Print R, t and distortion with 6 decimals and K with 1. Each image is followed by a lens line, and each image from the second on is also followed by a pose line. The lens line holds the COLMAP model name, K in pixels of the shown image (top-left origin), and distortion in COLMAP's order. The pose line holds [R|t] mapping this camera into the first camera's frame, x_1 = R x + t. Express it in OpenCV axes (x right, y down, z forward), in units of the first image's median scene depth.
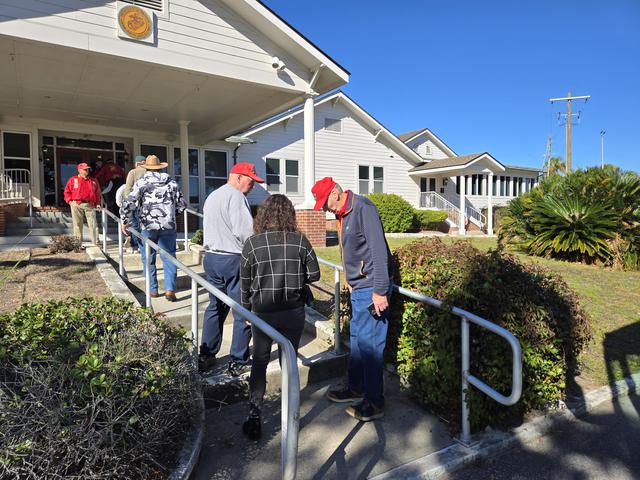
lens RADIAL K [[439.0, 0, 320.1], [0, 439.0, 223.9], [0, 0, 1]] dist [0.082092, -0.002606]
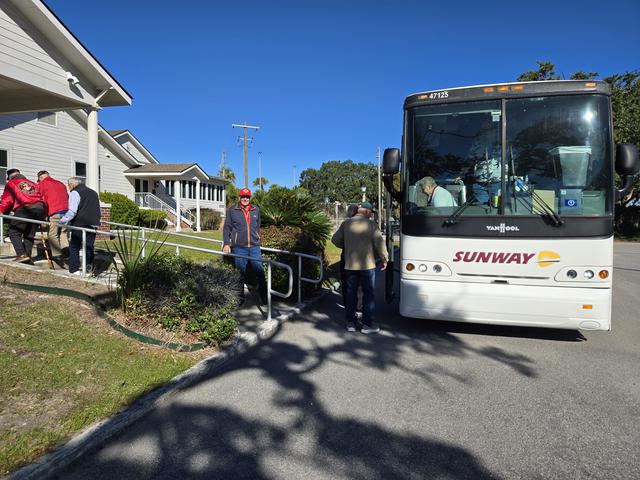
lens RADIAL K [[439.0, 0, 320.1], [0, 439.0, 223.9], [0, 0, 1]] dist [0.082092, -0.002606]
pose [[0.753174, 0.010746, 0.657734, -0.166573], [-0.011078, 0.999932, -0.003652, 0.004391], [-0.657728, -0.004536, 0.753242, -0.132124]]
